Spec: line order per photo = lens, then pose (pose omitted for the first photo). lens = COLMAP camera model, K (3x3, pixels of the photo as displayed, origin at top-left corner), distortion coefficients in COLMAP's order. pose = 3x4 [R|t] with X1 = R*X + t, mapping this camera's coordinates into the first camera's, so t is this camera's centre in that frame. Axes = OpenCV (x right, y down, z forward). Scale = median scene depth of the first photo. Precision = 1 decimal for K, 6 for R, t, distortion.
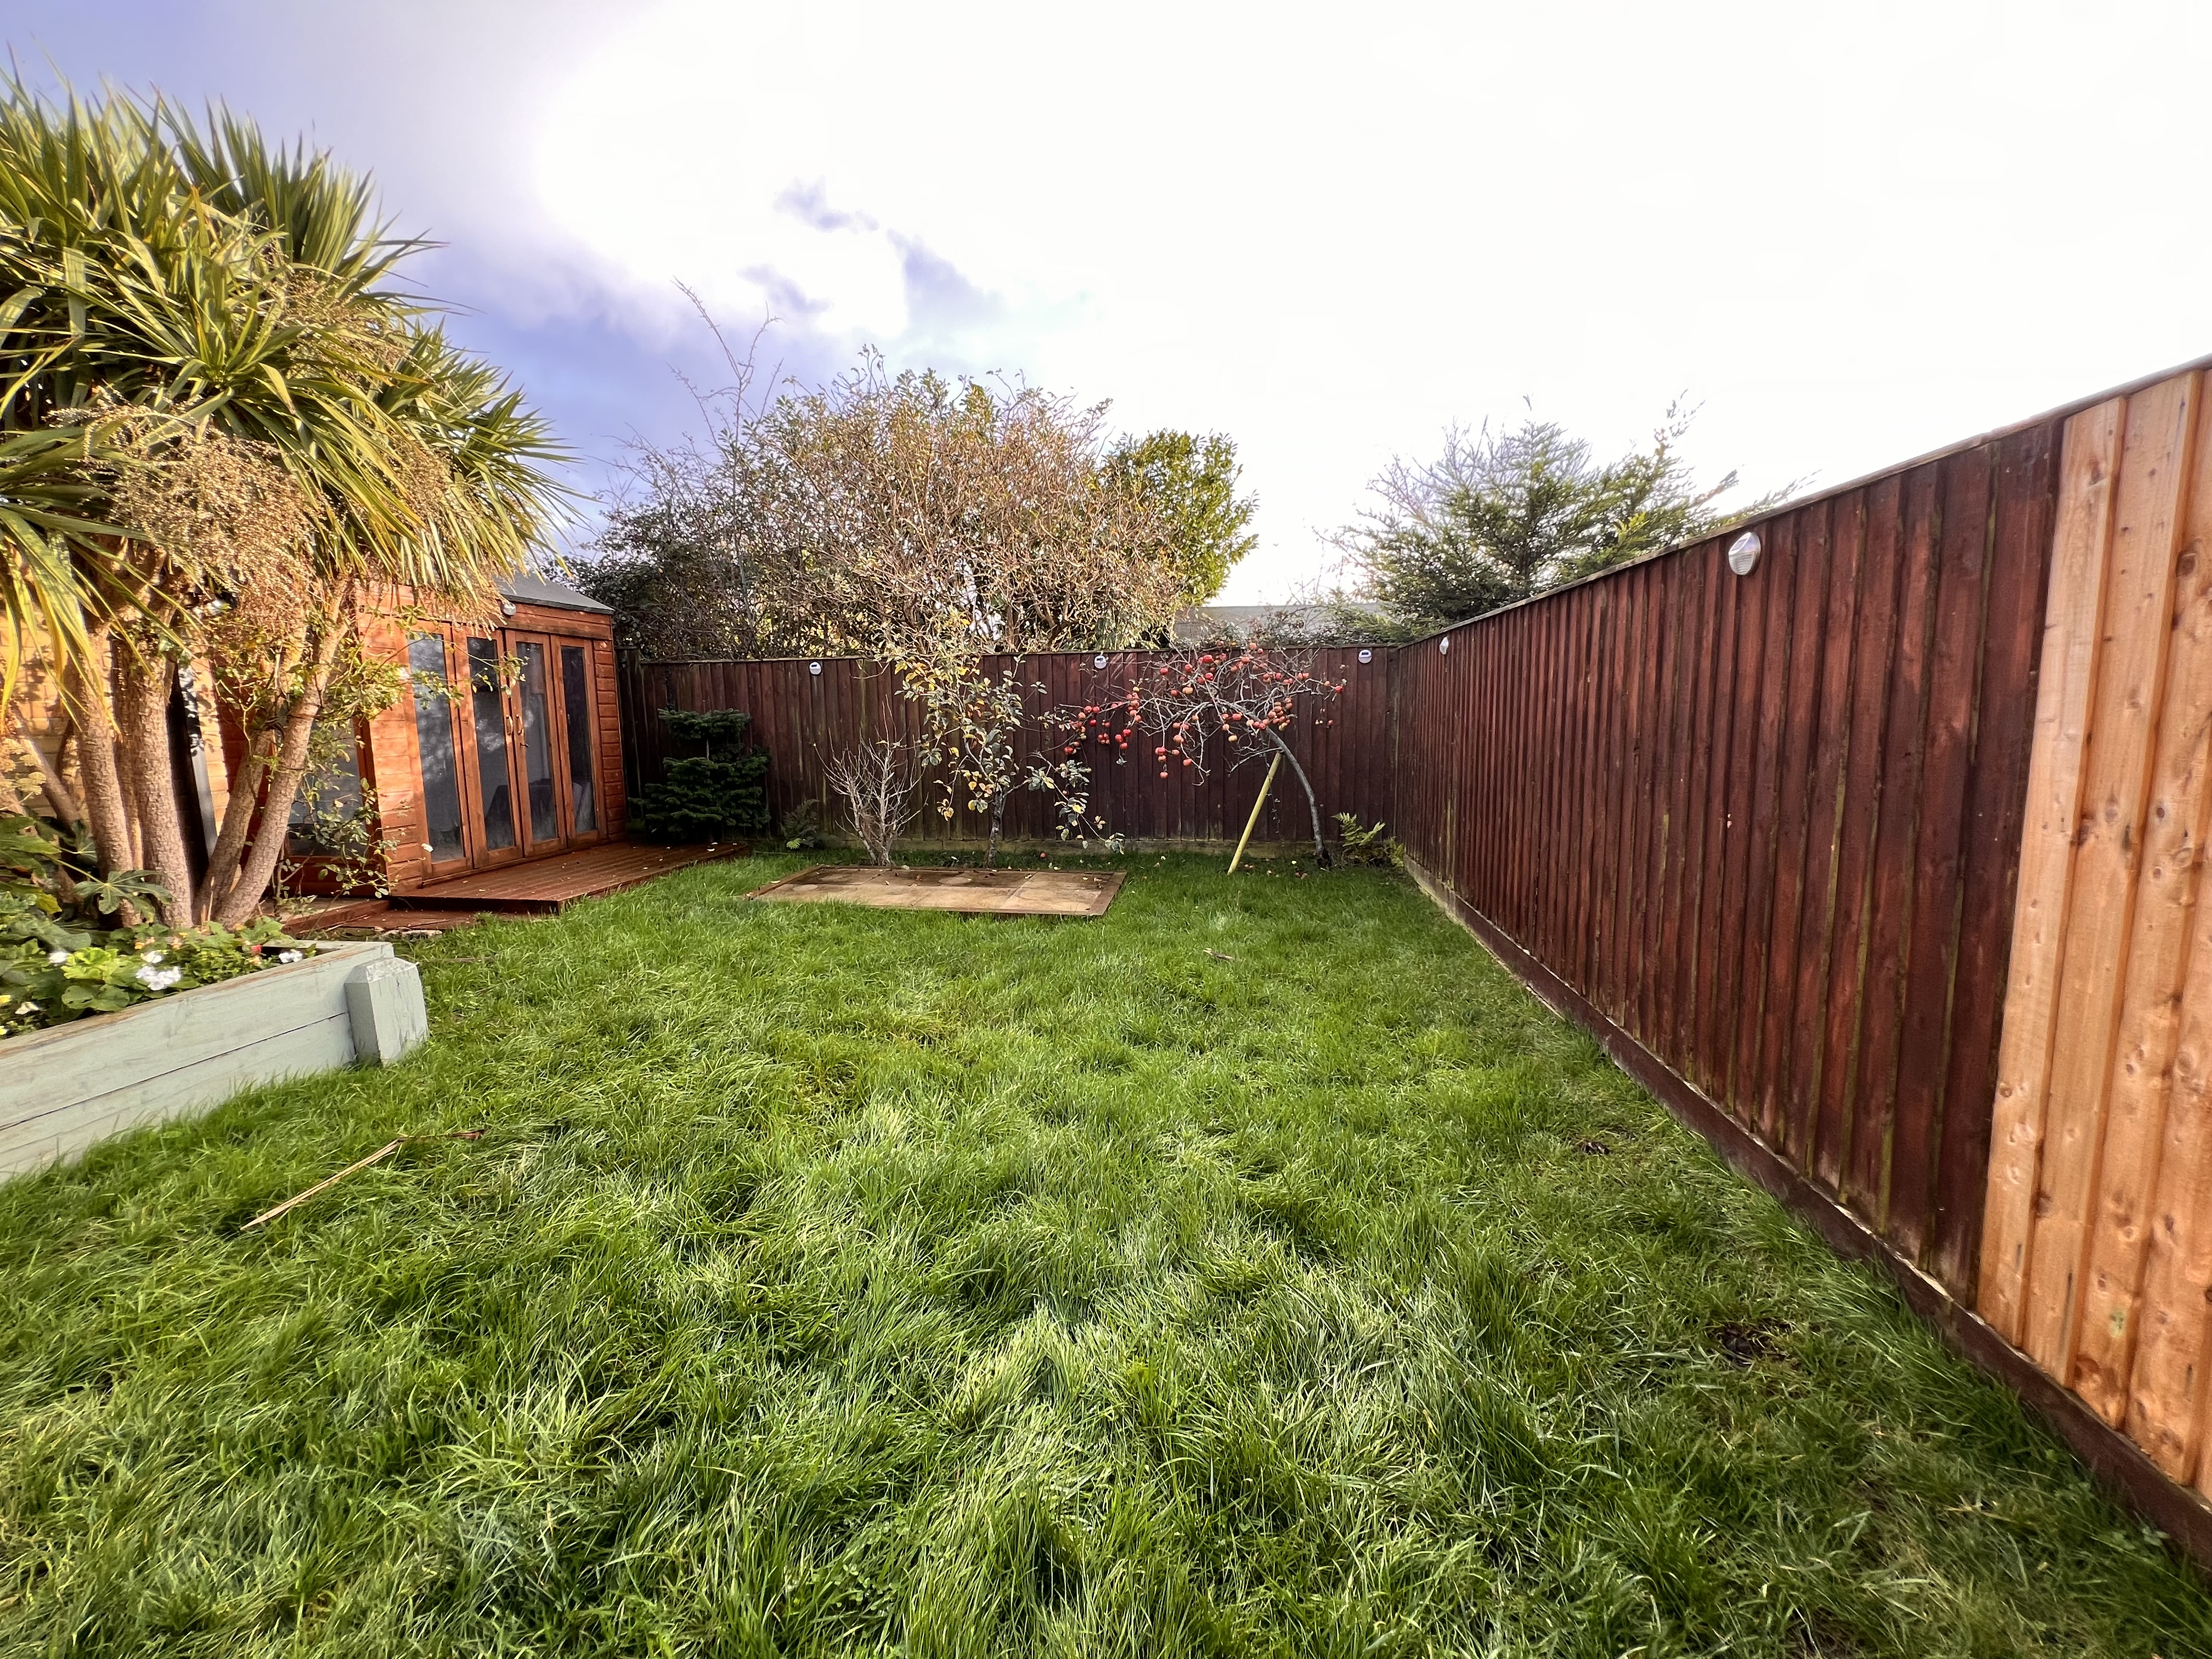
lens RADIAL K [[899.2, 0, 1089.5], [0, 899.2, 834.6], [0, 0, 1]] dist [-0.001420, 0.000014]
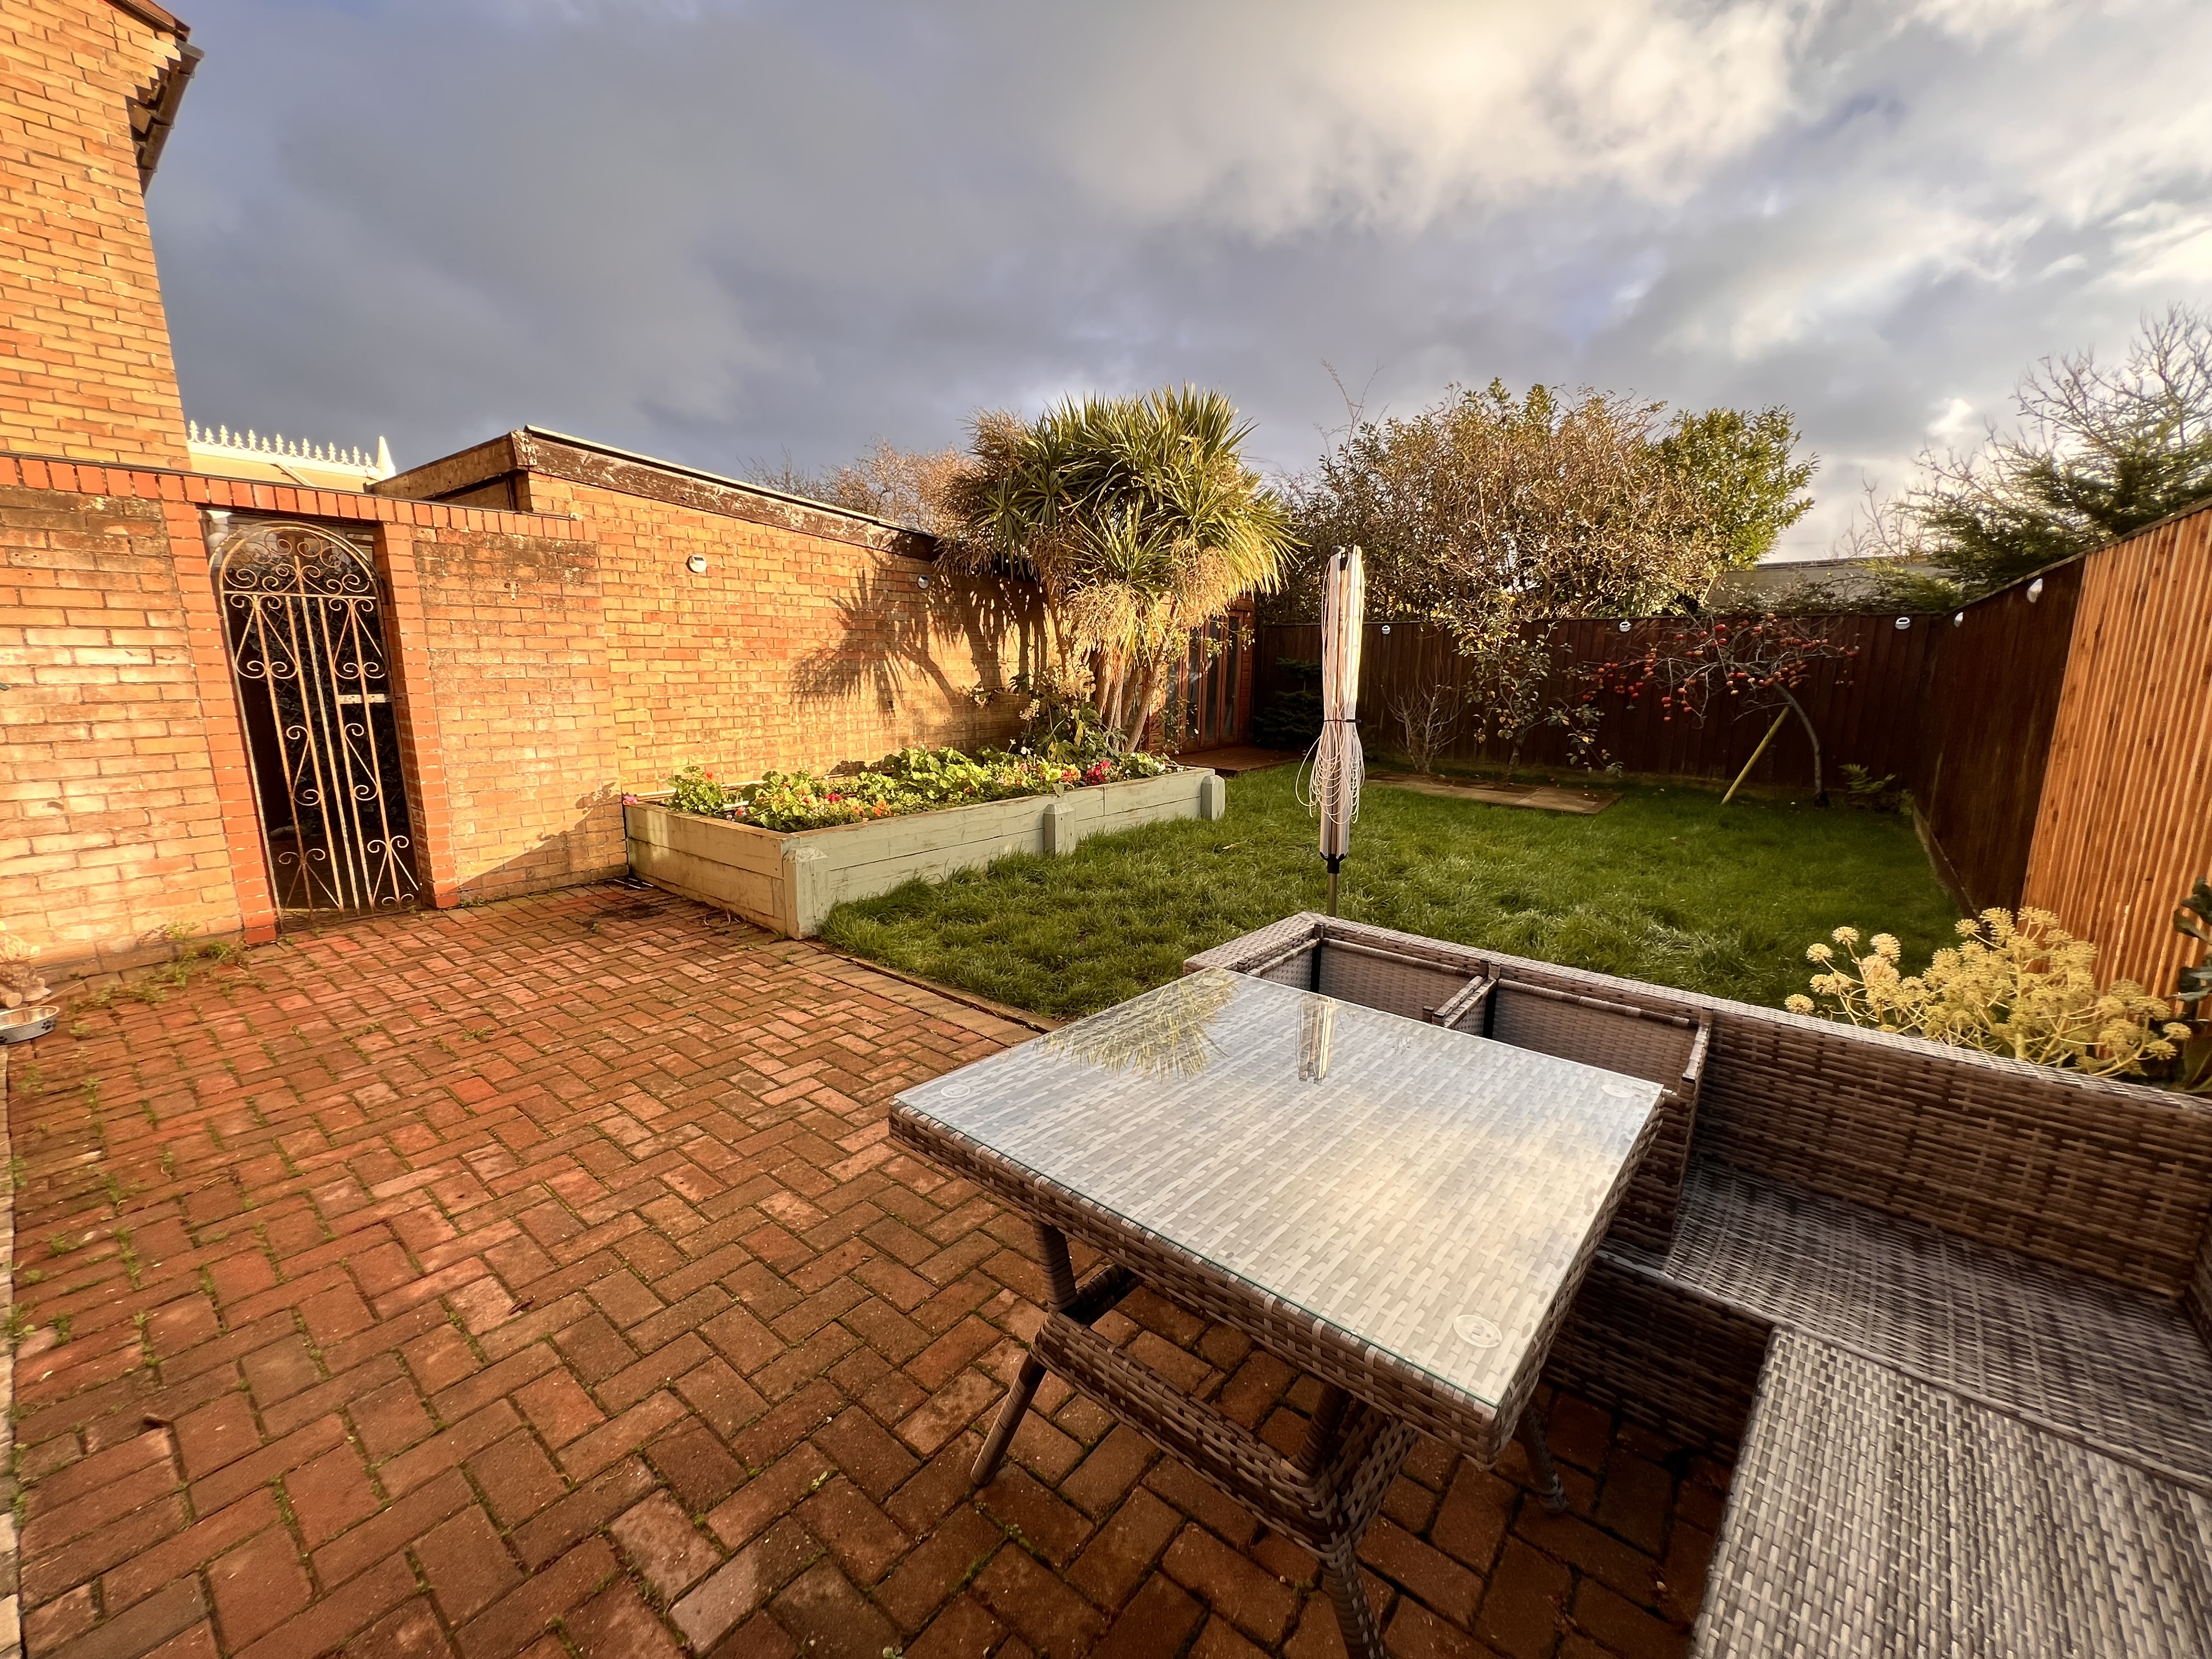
lens RADIAL K [[899.2, 0, 1089.5], [0, 899.2, 834.6], [0, 0, 1]] dist [-0.001420, 0.000014]
pose [[0.861162, 0.118683, -0.494281, 0.025441], [-0.088474, 0.992516, 0.084172, 0.058476], [0.500571, -0.028755, 0.865218, -0.494090]]
